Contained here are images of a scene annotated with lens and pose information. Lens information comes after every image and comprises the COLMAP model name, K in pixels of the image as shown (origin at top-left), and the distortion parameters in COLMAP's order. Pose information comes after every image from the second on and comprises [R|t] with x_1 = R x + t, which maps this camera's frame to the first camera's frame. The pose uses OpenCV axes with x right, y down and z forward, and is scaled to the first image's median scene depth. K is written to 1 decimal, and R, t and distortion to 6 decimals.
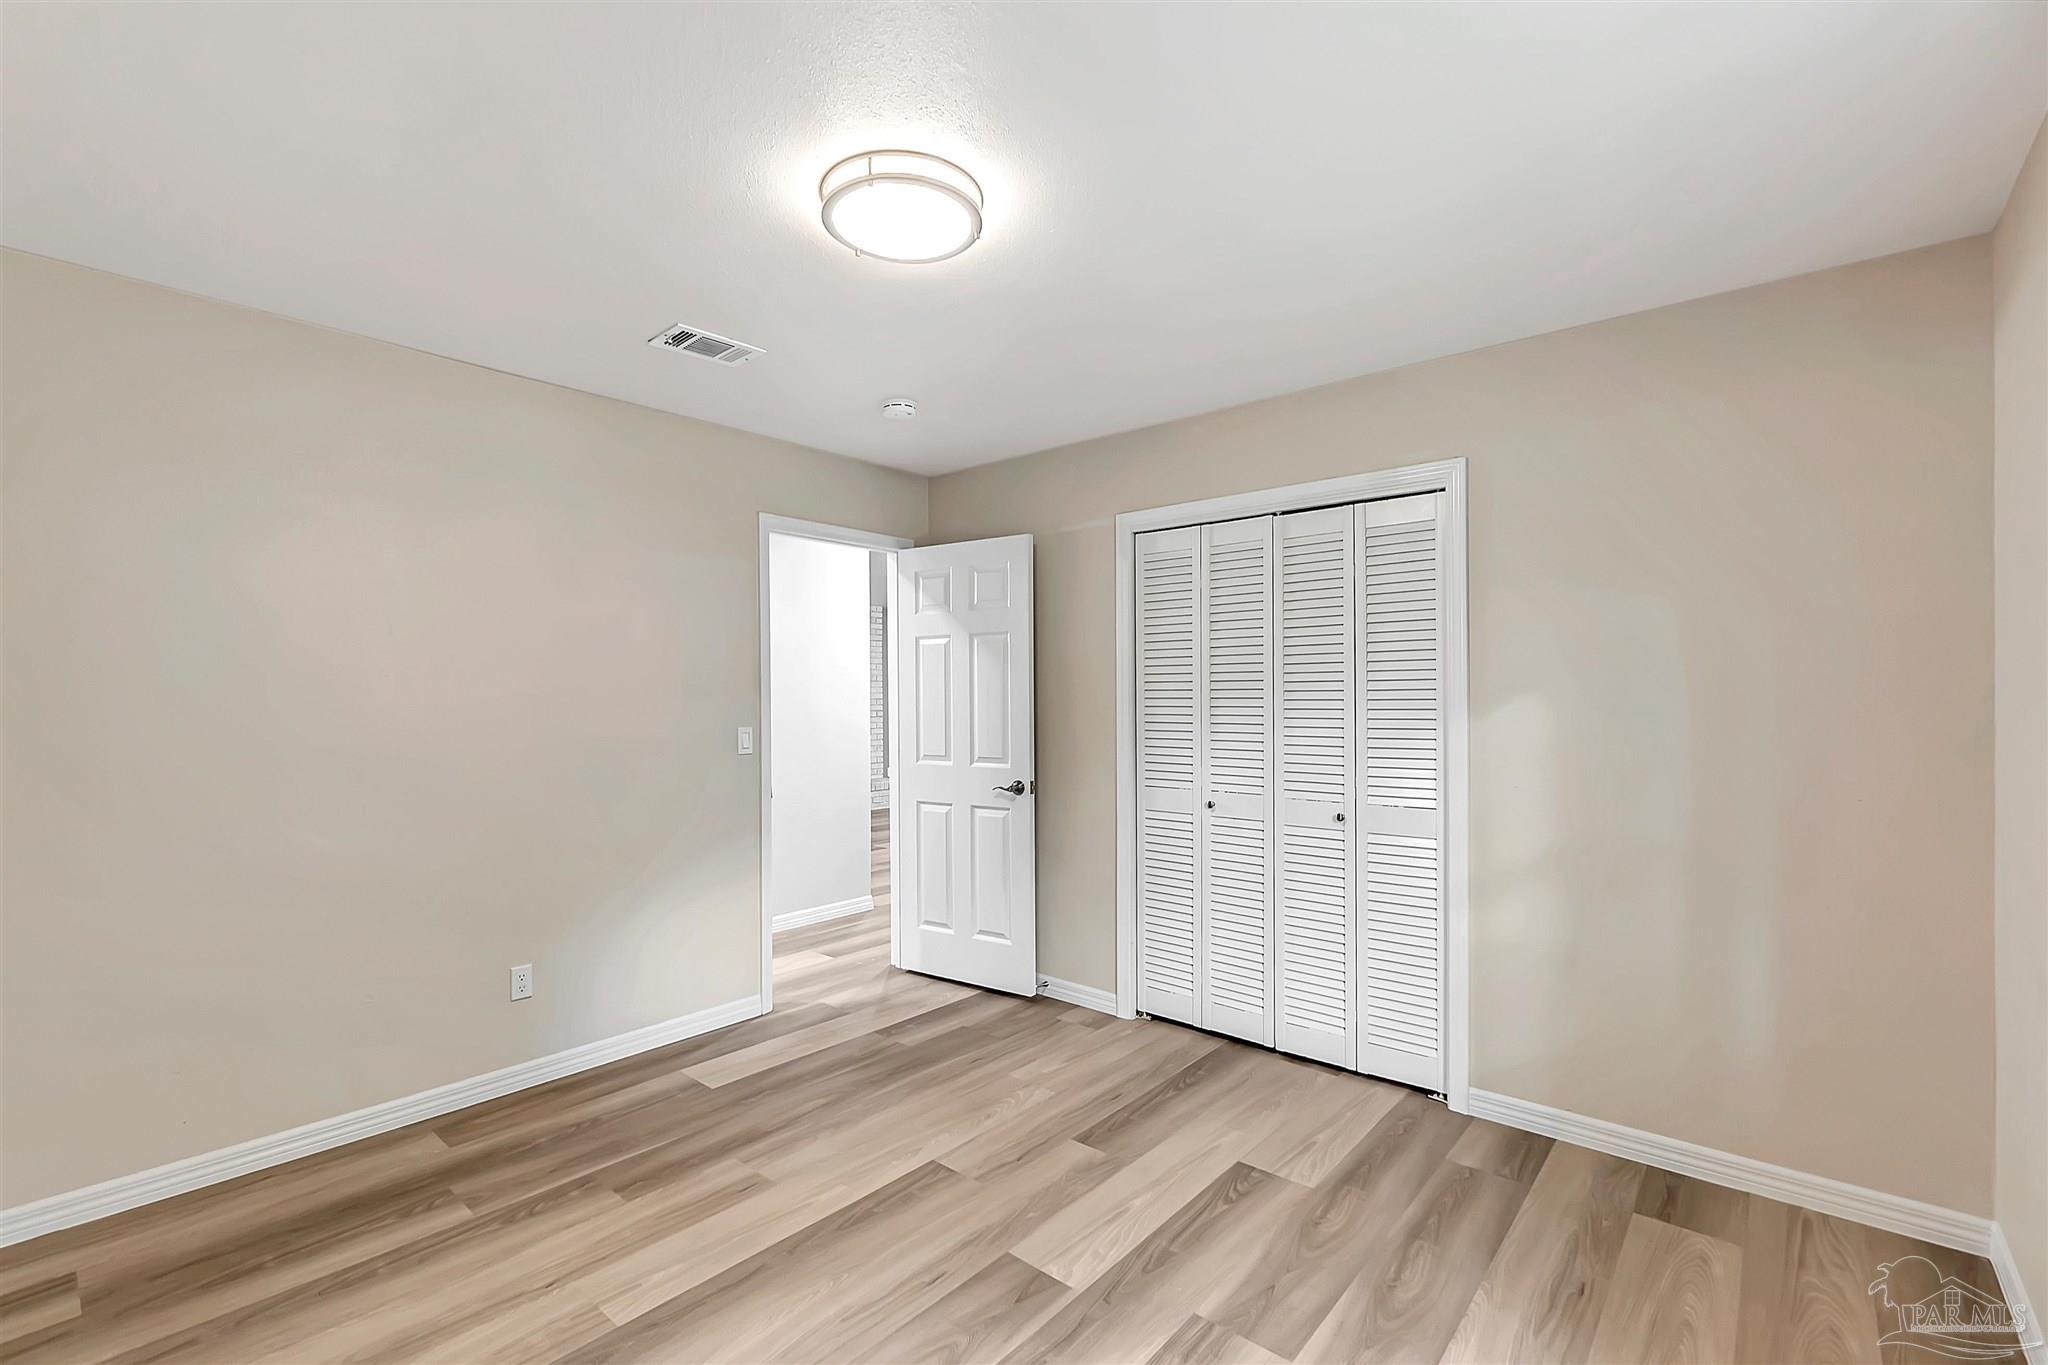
lens RADIAL K [[890.4, 0, 1008.6], [0, 890.4, 692.7], [0, 0, 1]] dist [0.001156, 0.000060]
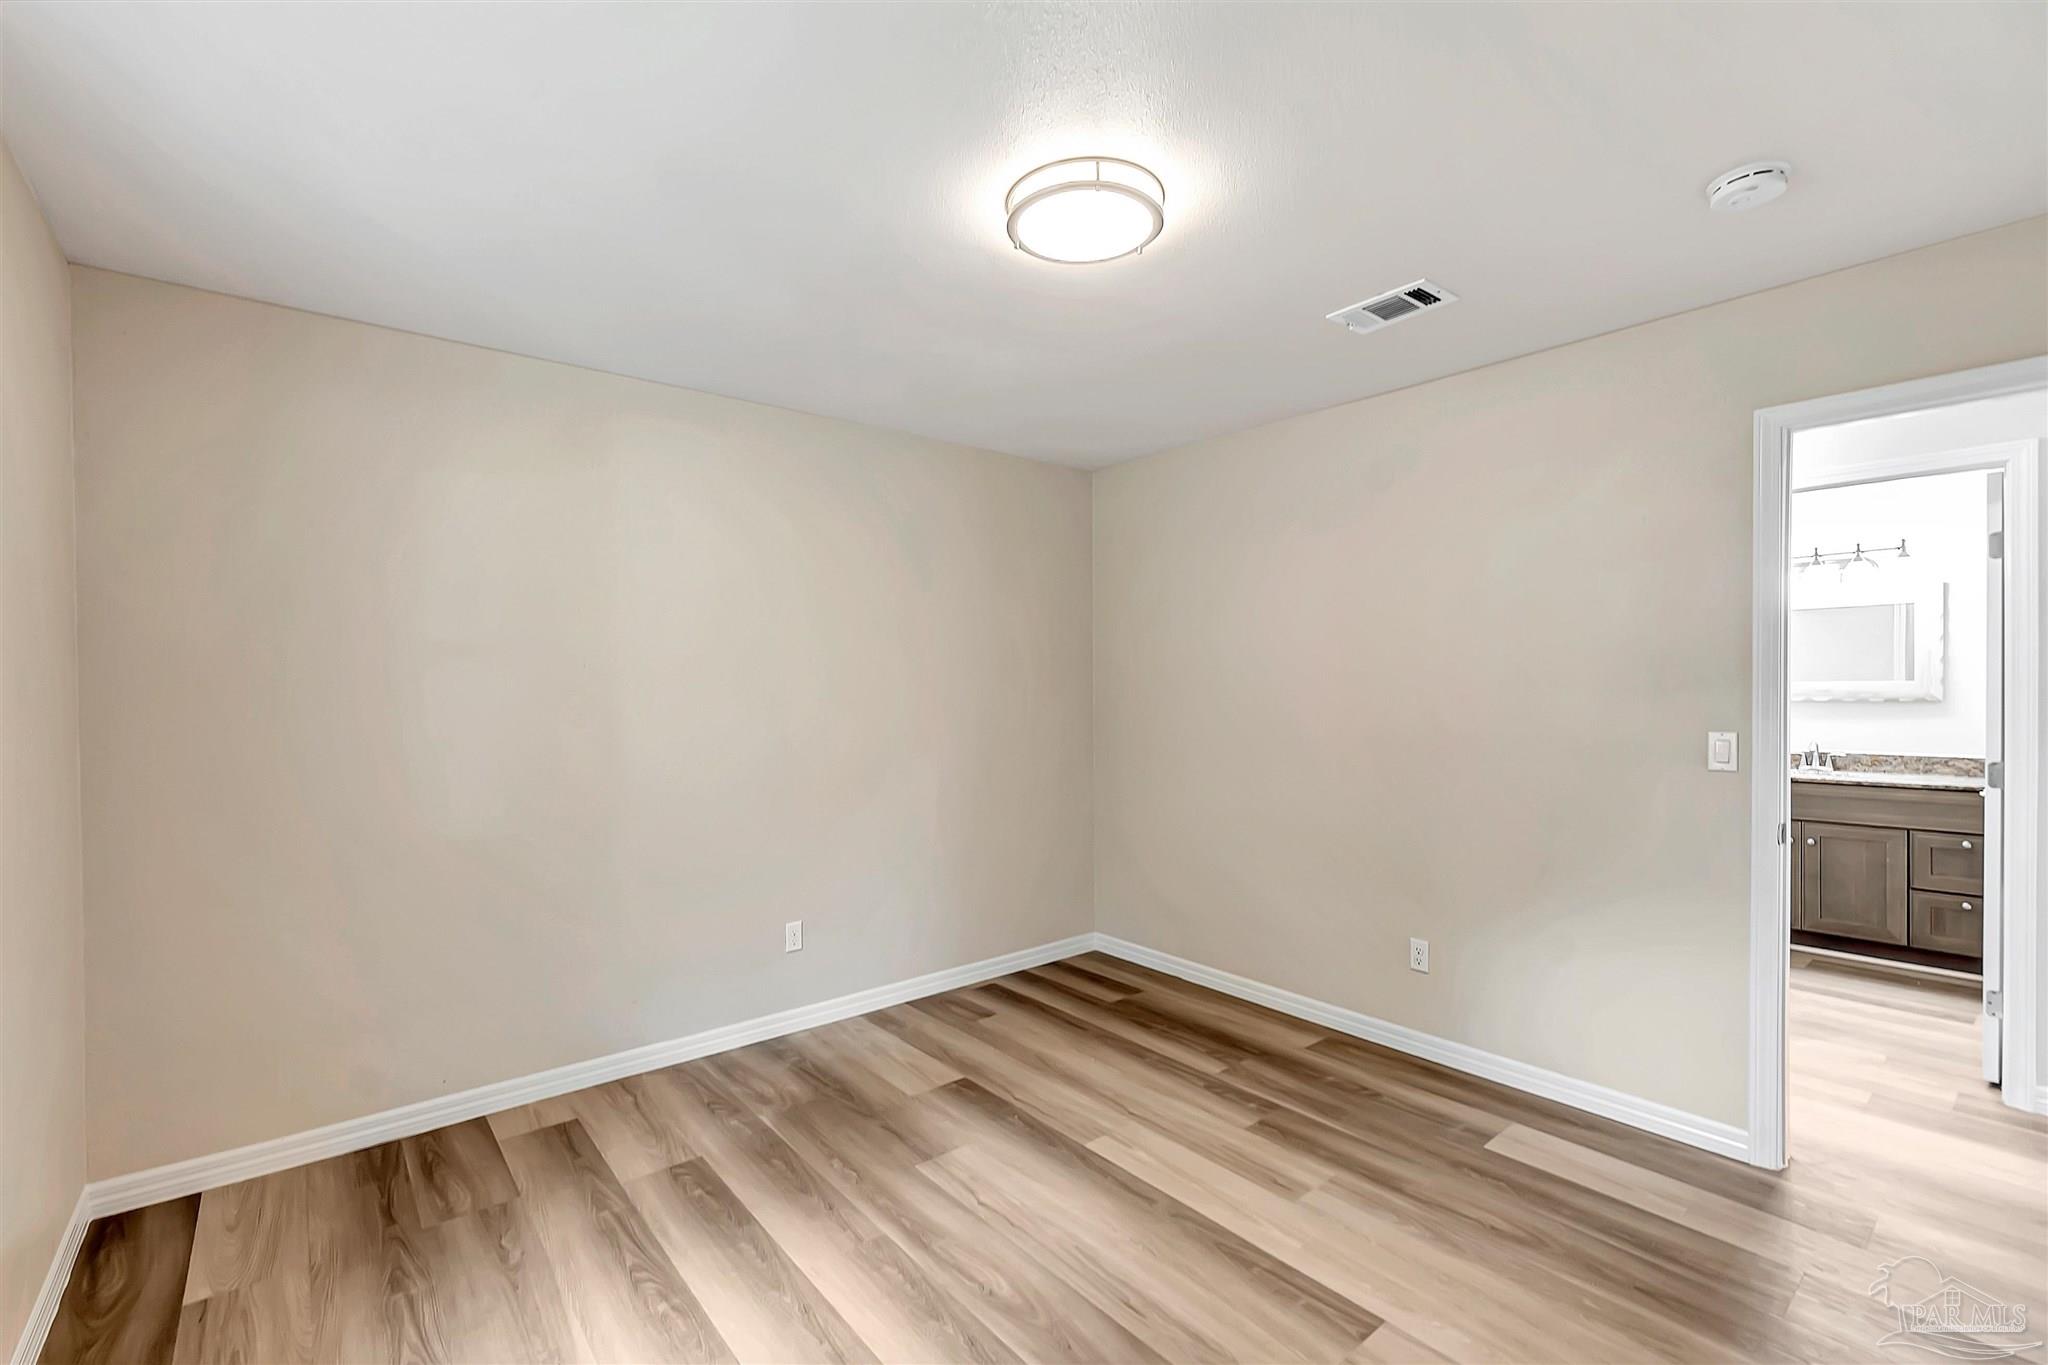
lens RADIAL K [[890.4, 0, 1008.6], [0, 890.4, 692.7], [0, 0, 1]] dist [0.001156, 0.000060]
pose [[-0.160512, 0.009192, -0.986991, 0.684692], [0.004704, 0.999952, 0.008548, -0.000818], [0.987023, -0.003271, -0.160548, 0.812193]]
